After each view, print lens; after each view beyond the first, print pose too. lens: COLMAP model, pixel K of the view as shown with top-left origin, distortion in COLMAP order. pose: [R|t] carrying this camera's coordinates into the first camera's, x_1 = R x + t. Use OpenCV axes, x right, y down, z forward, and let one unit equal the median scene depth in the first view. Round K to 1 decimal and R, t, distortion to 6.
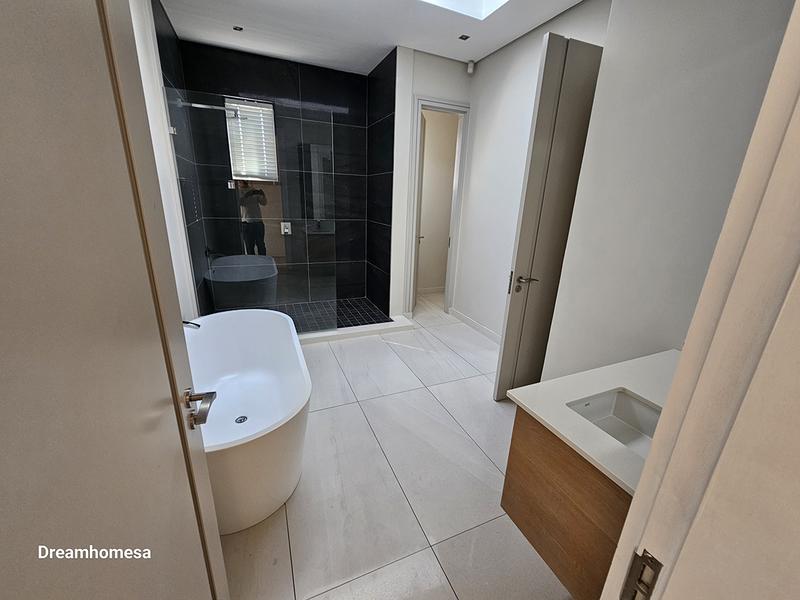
lens RADIAL K [[326.2, 0, 400.0], [0, 326.2, 300.0], [0, 0, 1]] dist [0.002066, 0.000138]
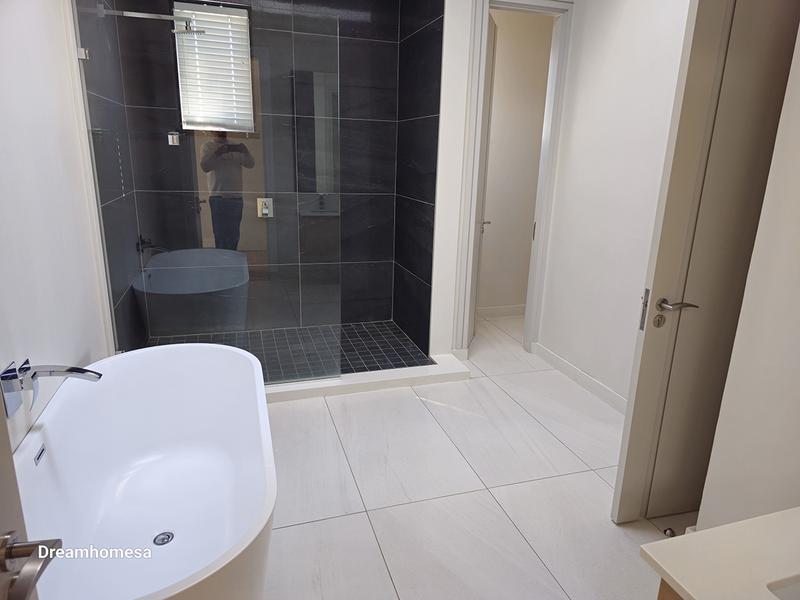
lens RADIAL K [[524.6, 0, 403.0], [0, 524.6, 296.4], [0, 0, 1]] dist [0.073990, -0.063269]
pose [[0.995042, 0.016004, -0.098163, 0.012553], [-0.020191, 0.998922, -0.041802, -0.016016], [0.097389, 0.043577, 0.994292, 0.039799]]
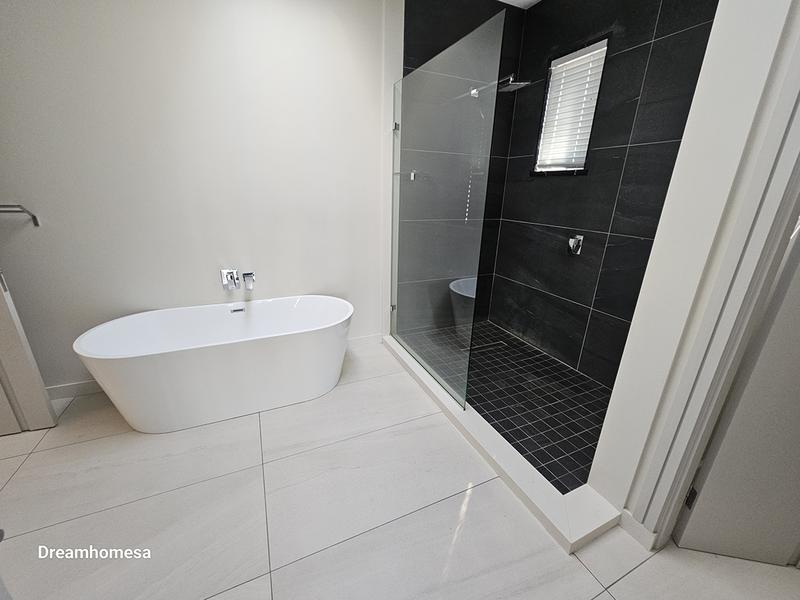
lens RADIAL K [[326.2, 0, 400.0], [0, 326.2, 300.0], [0, 0, 1]] dist [0.002066, 0.000138]
pose [[0.024835, 0.288276, -0.957225, 0.293456], [-0.321392, 0.908991, 0.265411, -0.193369], [0.946621, 0.301053, 0.115224, 0.686554]]
